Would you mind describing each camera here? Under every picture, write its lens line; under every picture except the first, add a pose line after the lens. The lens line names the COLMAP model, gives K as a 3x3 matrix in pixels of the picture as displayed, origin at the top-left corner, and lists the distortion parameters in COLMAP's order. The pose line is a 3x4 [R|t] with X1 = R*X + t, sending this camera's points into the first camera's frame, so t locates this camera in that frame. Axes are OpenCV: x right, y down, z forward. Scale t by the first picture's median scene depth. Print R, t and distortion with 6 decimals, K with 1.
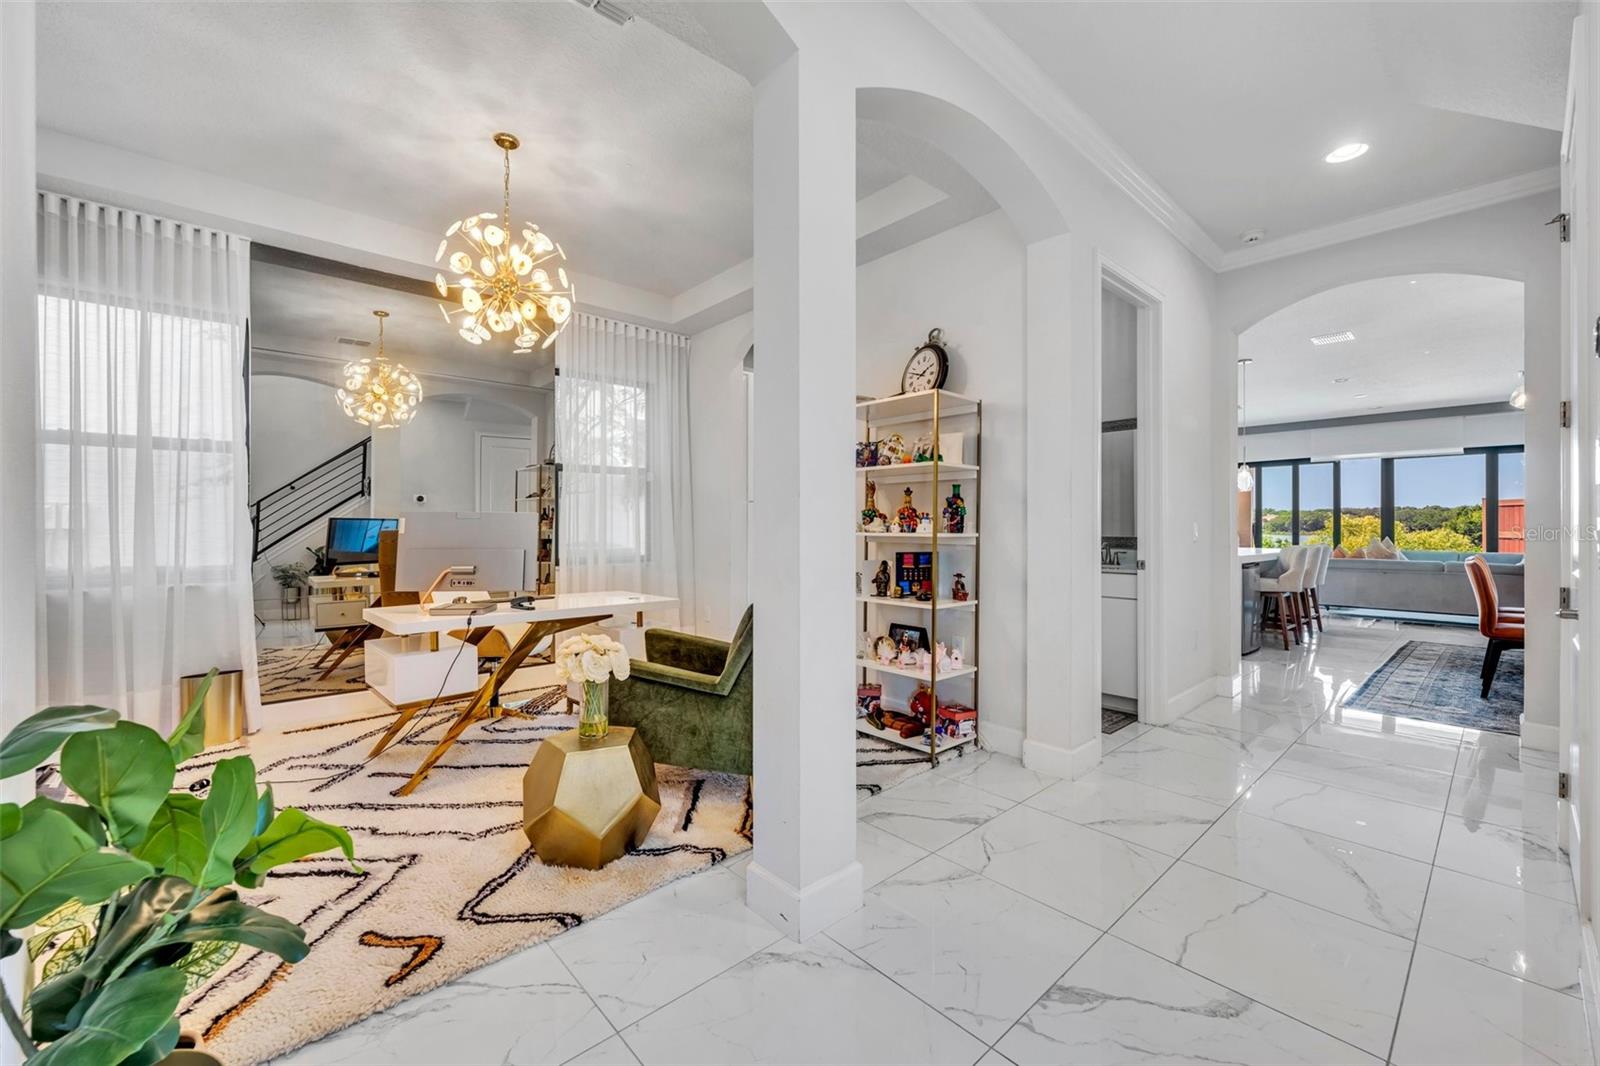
lens RADIAL K [[641.9, 0, 796.6], [0, 641.9, 530.1], [0, 0, 1]] dist [0.001906, 0.000134]
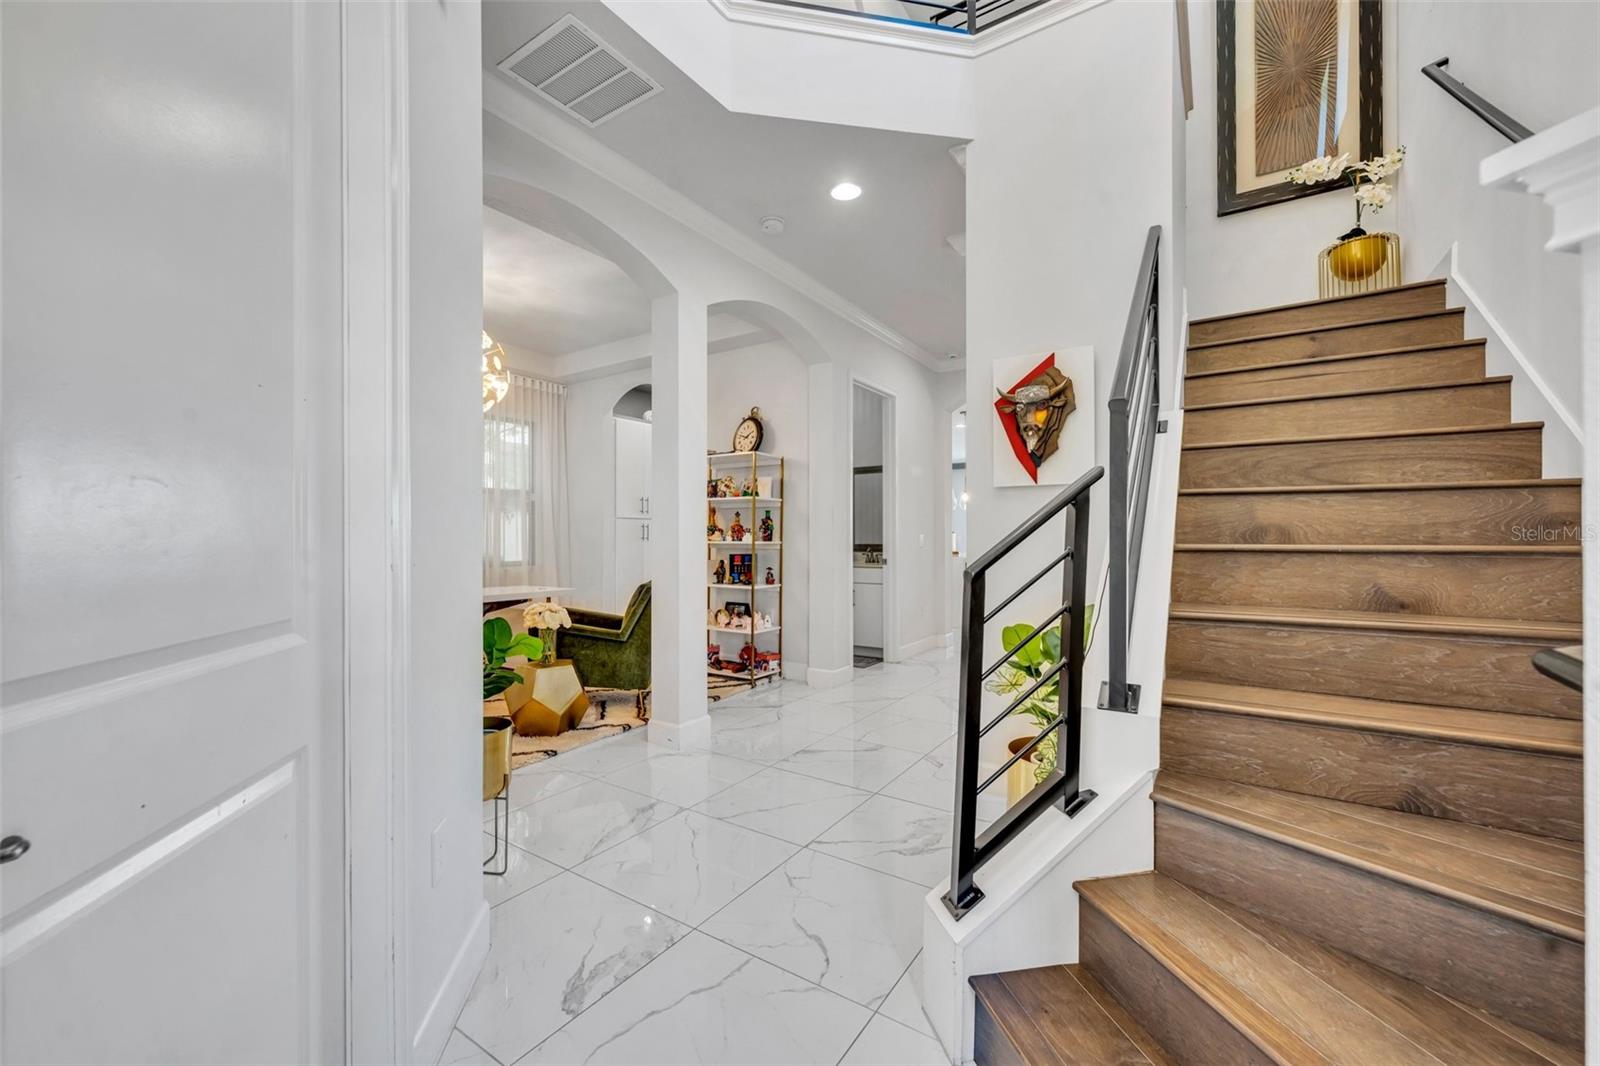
lens RADIAL K [[632.1, 0, 796.8], [0, 632.1, 535.7], [0, 0, 1]] dist [-0.003911, 0.000204]
pose [[0.967350, 0.000772, 0.253442, -0.072485], [0.001392, 0.999964, -0.008357, 0.003710], [-0.253439, 0.008437, 0.967314, -0.504128]]
